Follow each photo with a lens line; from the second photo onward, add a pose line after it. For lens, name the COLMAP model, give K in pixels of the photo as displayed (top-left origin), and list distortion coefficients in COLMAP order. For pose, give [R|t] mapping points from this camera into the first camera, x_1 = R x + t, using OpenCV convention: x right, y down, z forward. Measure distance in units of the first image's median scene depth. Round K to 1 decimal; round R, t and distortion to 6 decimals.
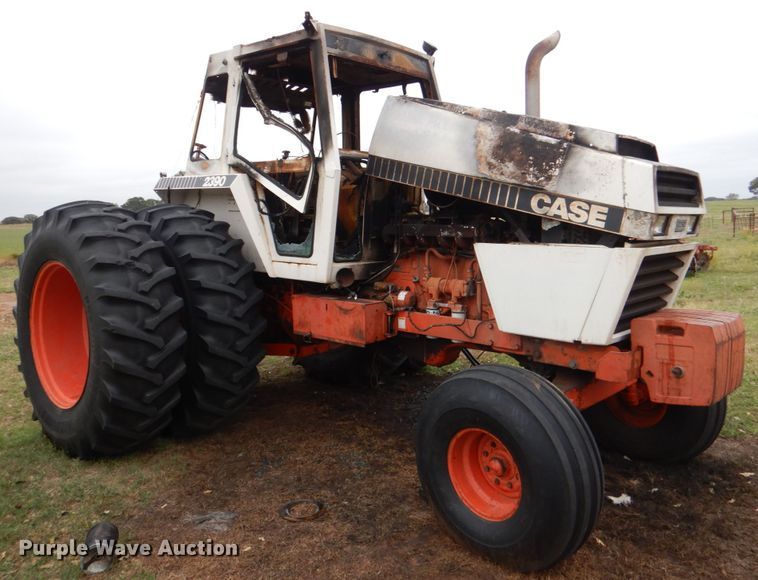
lens RADIAL K [[617.4, 0, 384.6], [0, 617.4, 286.3], [0, 0, 1]] dist [-0.002265, 0.004670]
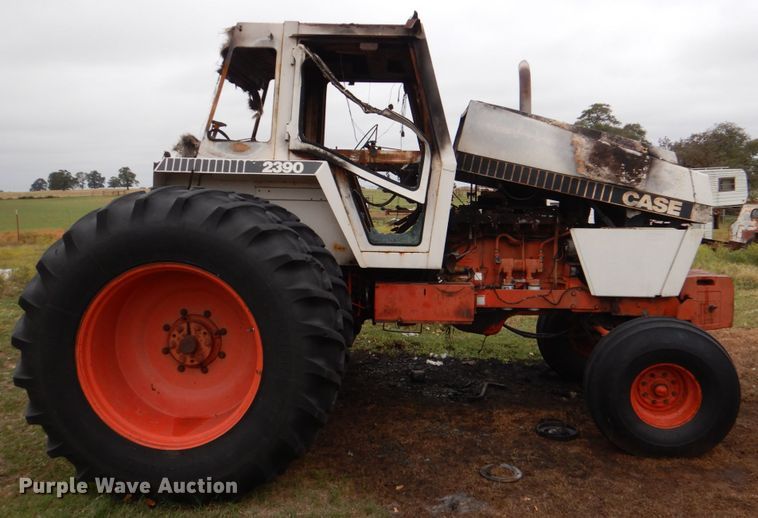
lens RADIAL K [[625.7, 0, 379.2], [0, 625.7, 266.4], [0, 0, 1]] dist [0.006714, -0.003244]
pose [[0.771578, -0.058443, 0.633444, -0.932230], [0.064684, 0.997818, 0.013273, -0.033229], [-0.632838, 0.030733, 0.773674, 0.245661]]
